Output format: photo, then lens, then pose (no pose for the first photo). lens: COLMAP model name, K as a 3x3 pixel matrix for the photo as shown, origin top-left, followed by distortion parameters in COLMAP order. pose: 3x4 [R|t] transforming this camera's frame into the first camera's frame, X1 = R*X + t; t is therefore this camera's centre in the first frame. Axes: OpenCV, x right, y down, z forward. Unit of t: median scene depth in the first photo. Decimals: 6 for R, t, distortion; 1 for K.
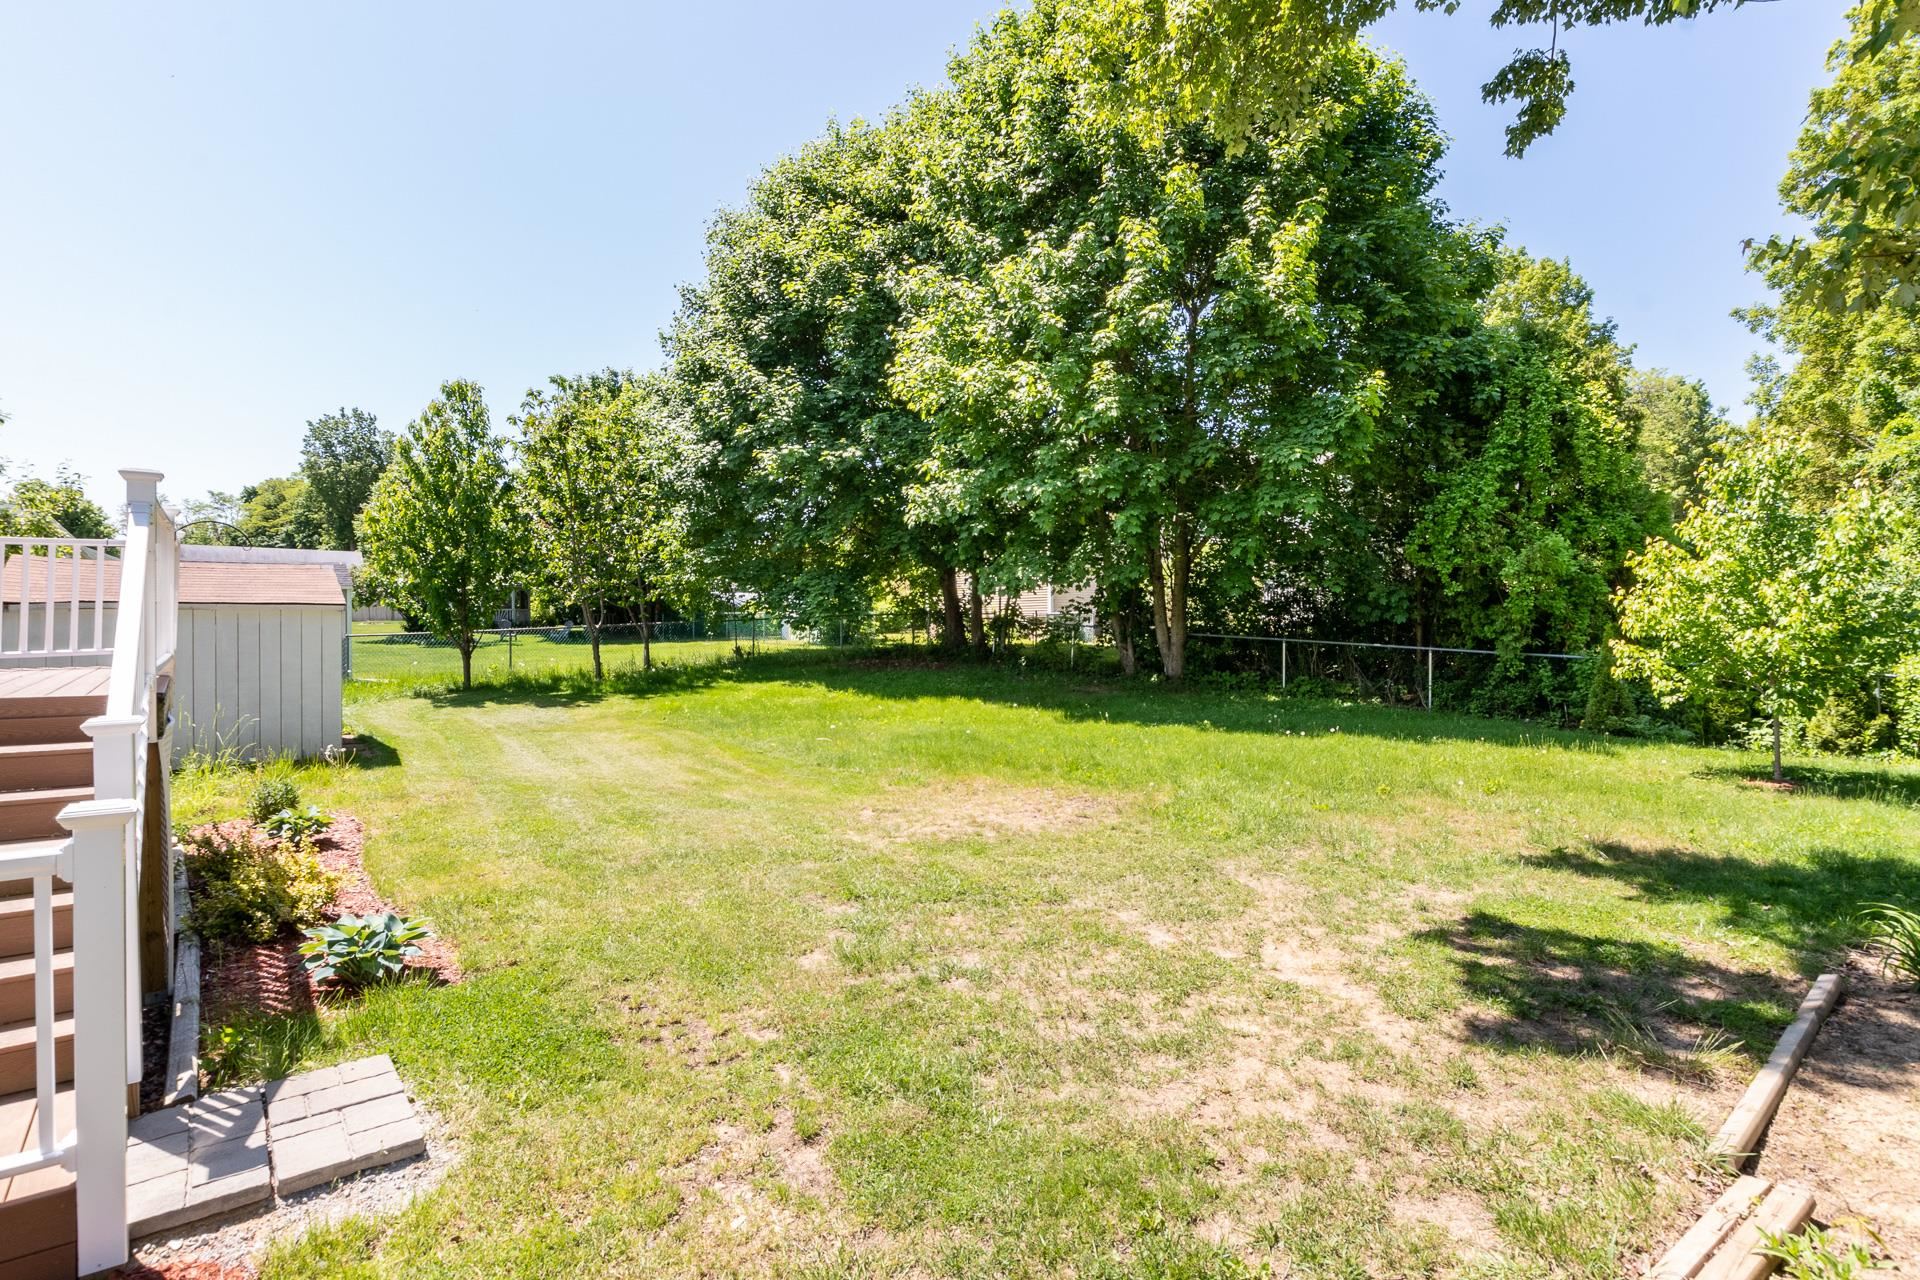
lens RADIAL K [[857.5, 0, 953.5], [0, 857.5, 650.9], [0, 0, 1]] dist [0.011320, 0.000183]
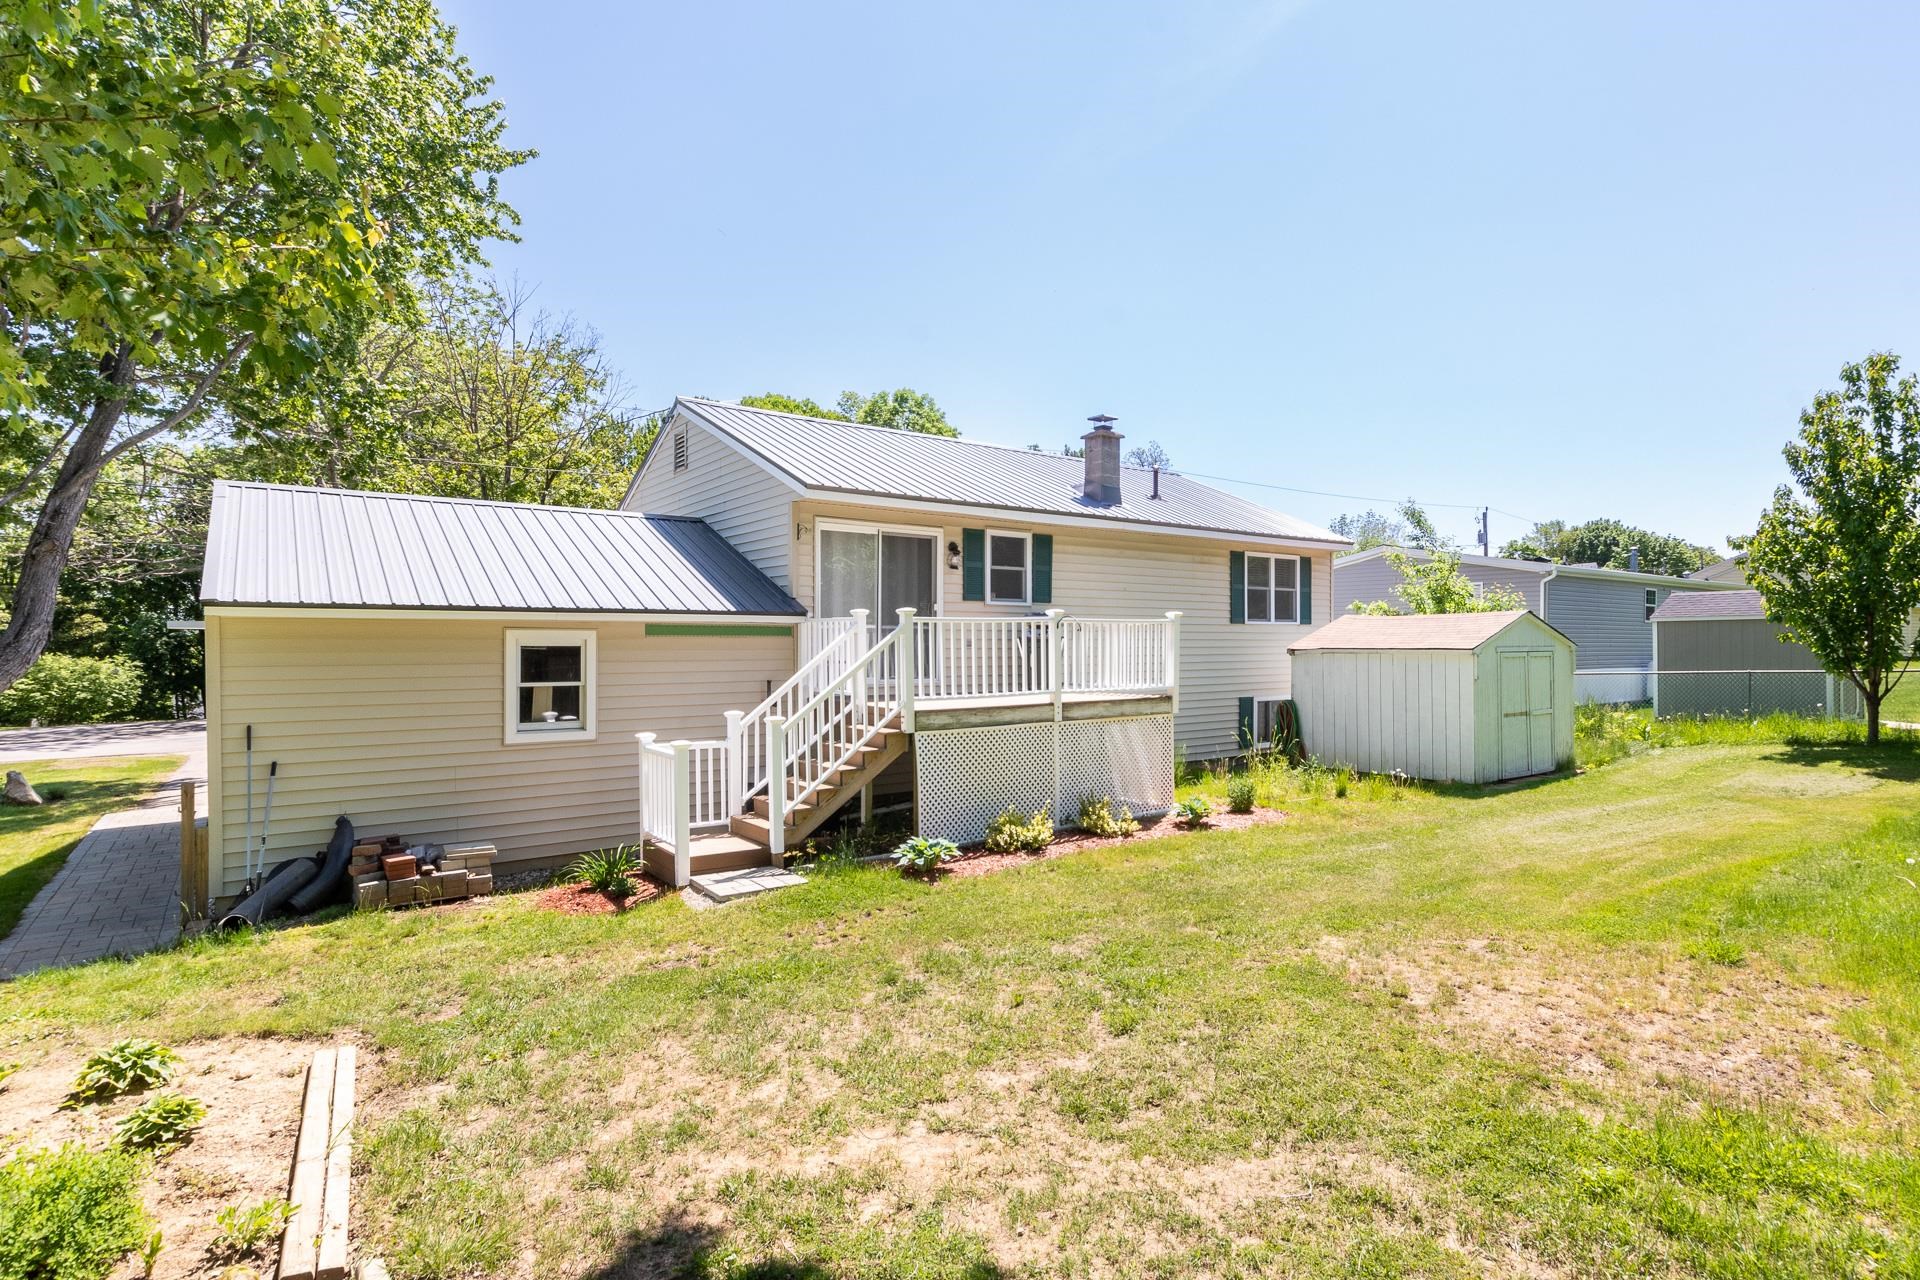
lens RADIAL K [[857.5, 0, 953.5], [0, 857.5, 650.9], [0, 0, 1]] dist [0.011320, 0.000183]
pose [[0.021616, -0.012682, -0.999686, 1.180957], [-0.021610, 0.999680, -0.013149, -0.072563], [0.999533, 0.021887, 0.021335, 1.017380]]
